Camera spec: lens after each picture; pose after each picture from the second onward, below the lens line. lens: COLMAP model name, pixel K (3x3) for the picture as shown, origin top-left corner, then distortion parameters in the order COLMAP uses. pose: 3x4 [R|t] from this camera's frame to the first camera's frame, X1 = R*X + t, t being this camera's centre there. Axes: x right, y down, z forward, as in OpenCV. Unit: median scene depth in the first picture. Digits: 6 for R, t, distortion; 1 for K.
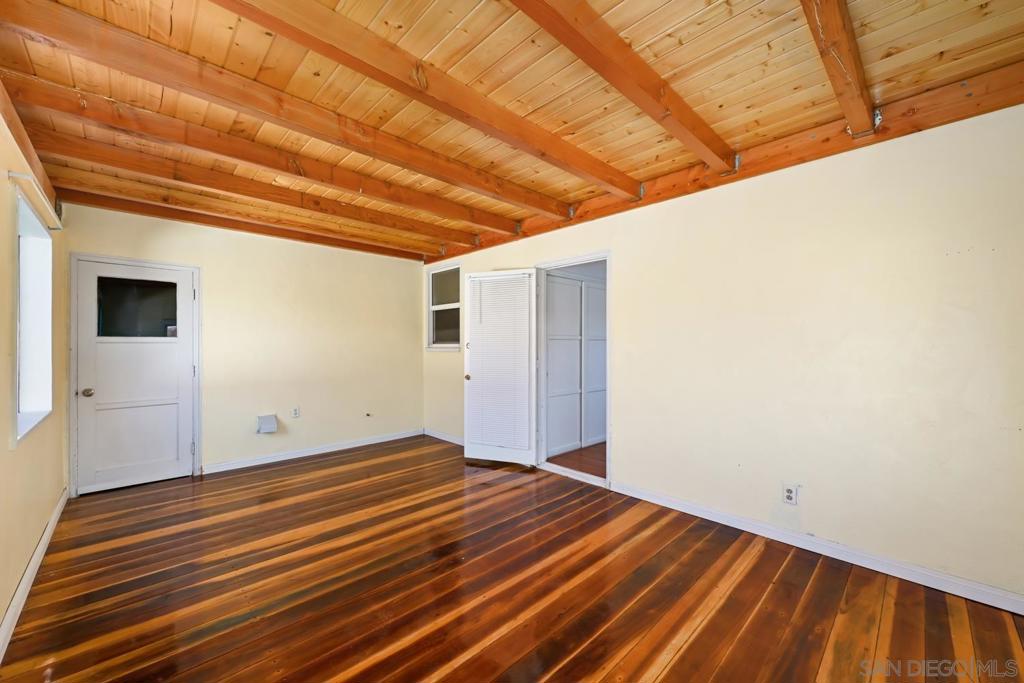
lens RADIAL K [[402.3, 0, 517.9], [0, 402.3, 342.5], [0, 0, 1]] dist [-0.003657, 0.000723]
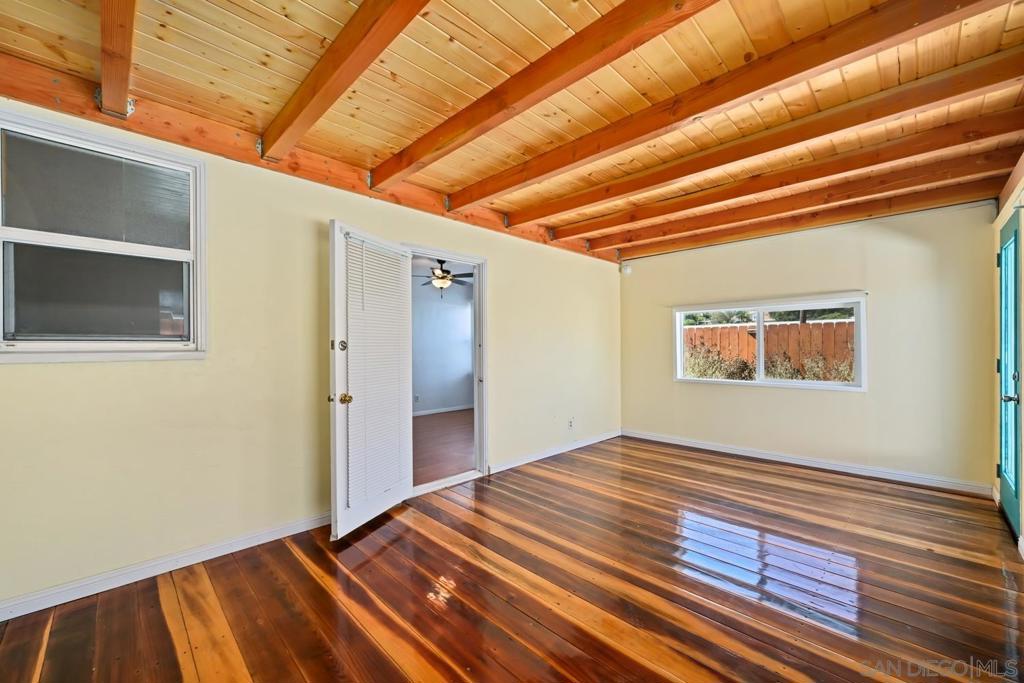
lens RADIAL K [[402.3, 0, 517.9], [0, 402.3, 347.5], [0, 0, 1]] dist [-0.003657, 0.000723]
pose [[-0.014870, -0.000904, 0.999889, -0.808779], [-0.000364, 1.000000, 0.000899, 0.012144], [-0.999889, -0.000351, -0.014871, 0.855921]]
